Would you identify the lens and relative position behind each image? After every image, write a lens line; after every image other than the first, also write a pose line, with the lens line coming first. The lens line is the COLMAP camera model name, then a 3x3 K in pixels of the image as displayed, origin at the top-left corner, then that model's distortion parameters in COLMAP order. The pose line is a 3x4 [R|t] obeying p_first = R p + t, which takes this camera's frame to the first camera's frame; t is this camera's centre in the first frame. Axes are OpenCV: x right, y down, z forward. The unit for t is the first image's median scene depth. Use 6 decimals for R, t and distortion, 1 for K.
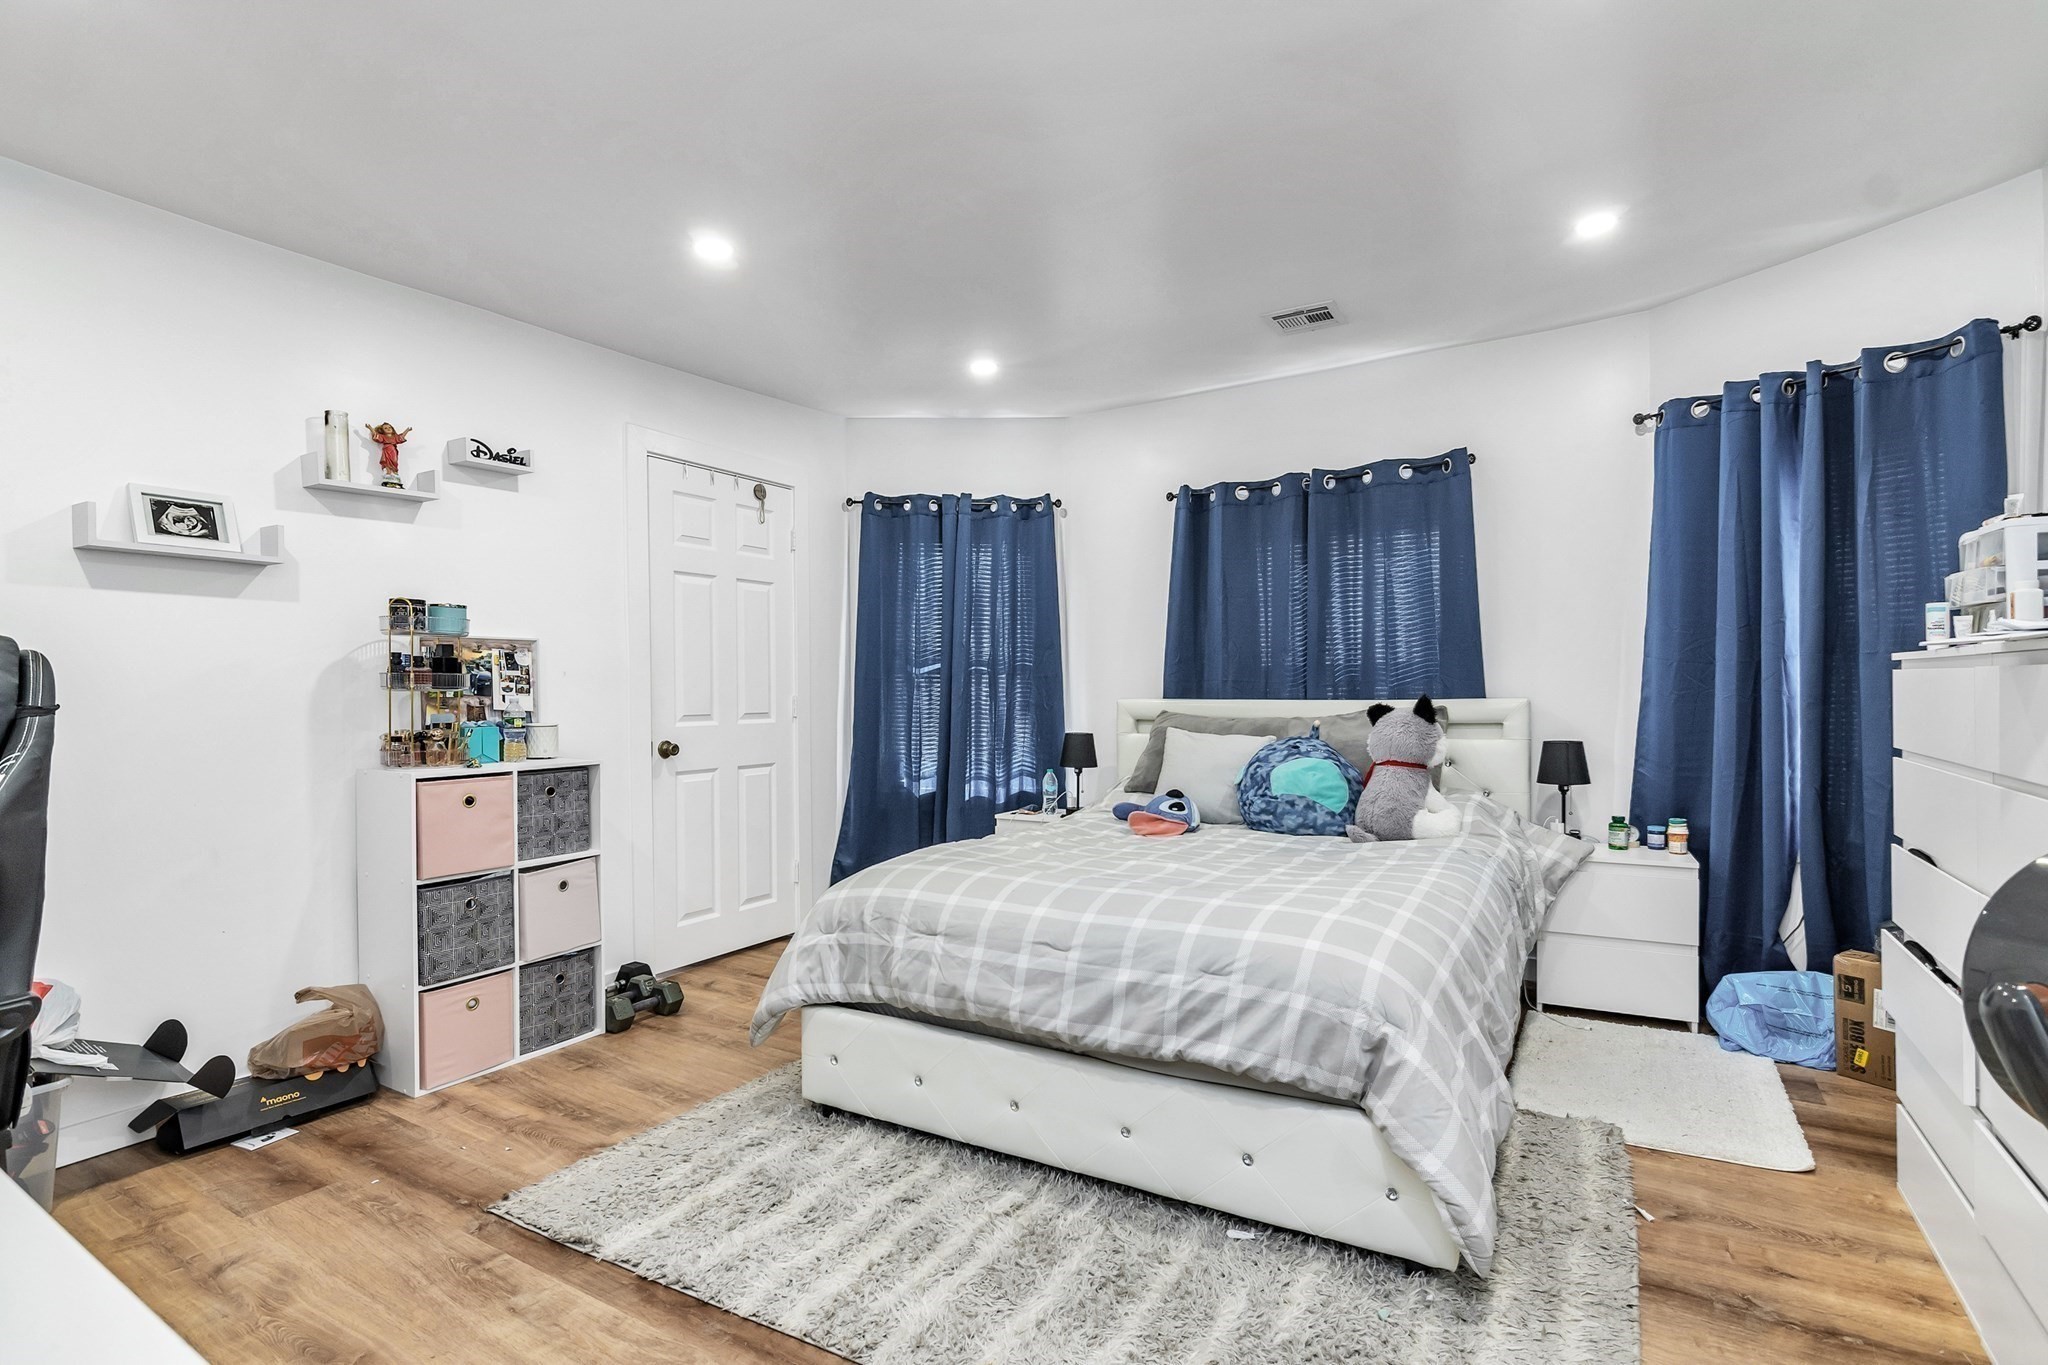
lens RADIAL K [[950.0, 0, 1024.0], [0, 950.0, 682.5], [0, 0, 1]] dist [-0.002331, 0.000180]
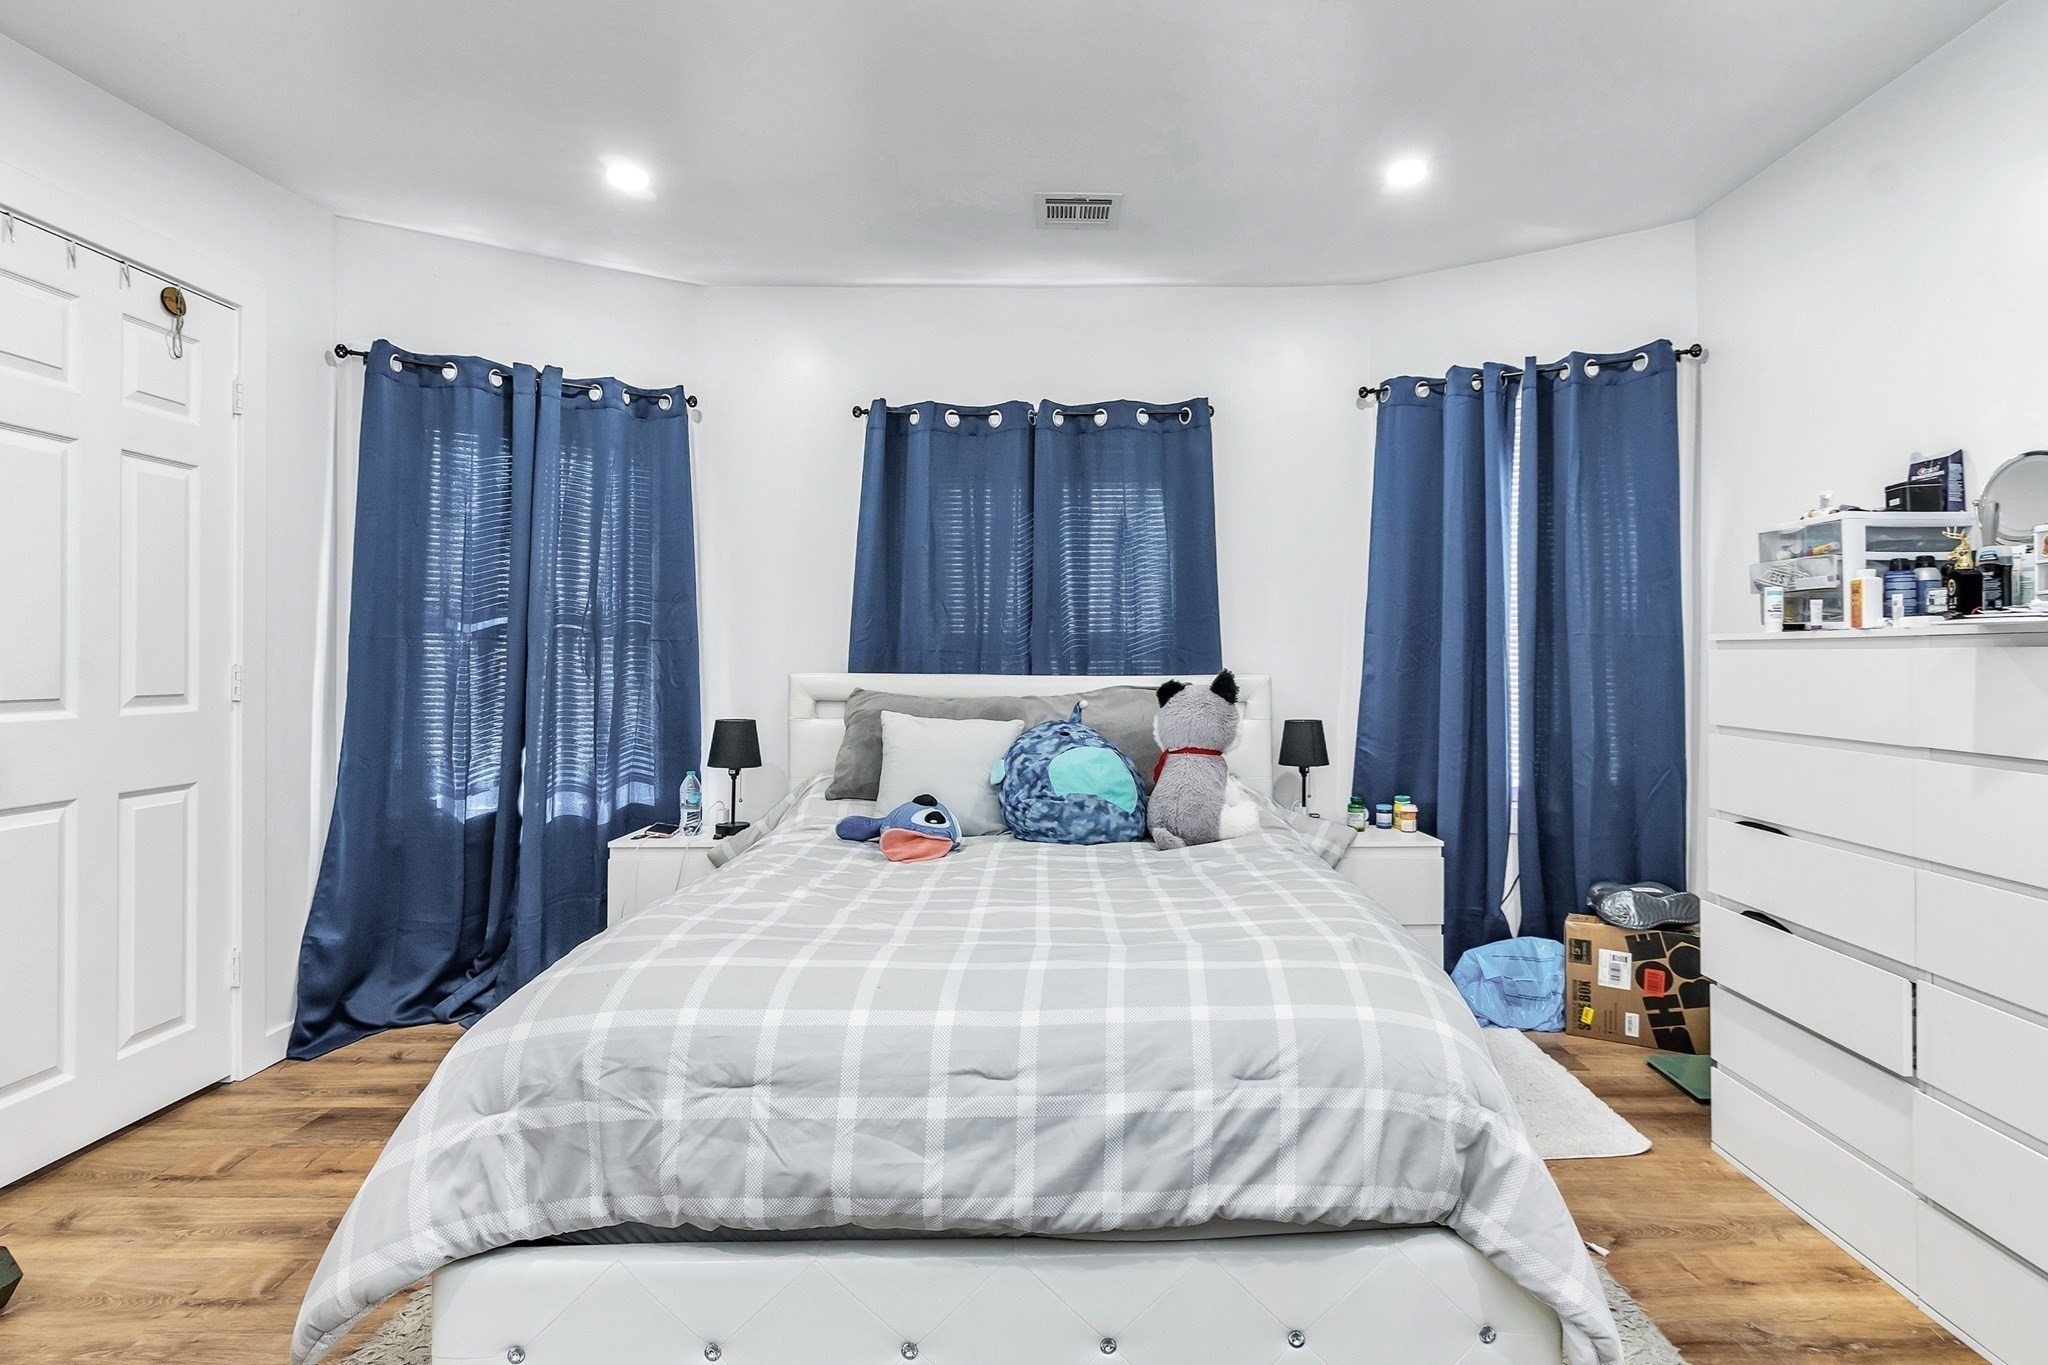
lens RADIAL K [[1013.5, 0, 1022.3], [0, 1013.5, 649.6], [0, 0, 1]] dist [-0.000901, 0.001291]
pose [[0.853207, 0.016897, 0.521299, -0.208062], [-0.014248, 0.999857, -0.009090, 0.004746], [-0.521378, 0.000328, 0.853325, 0.296656]]
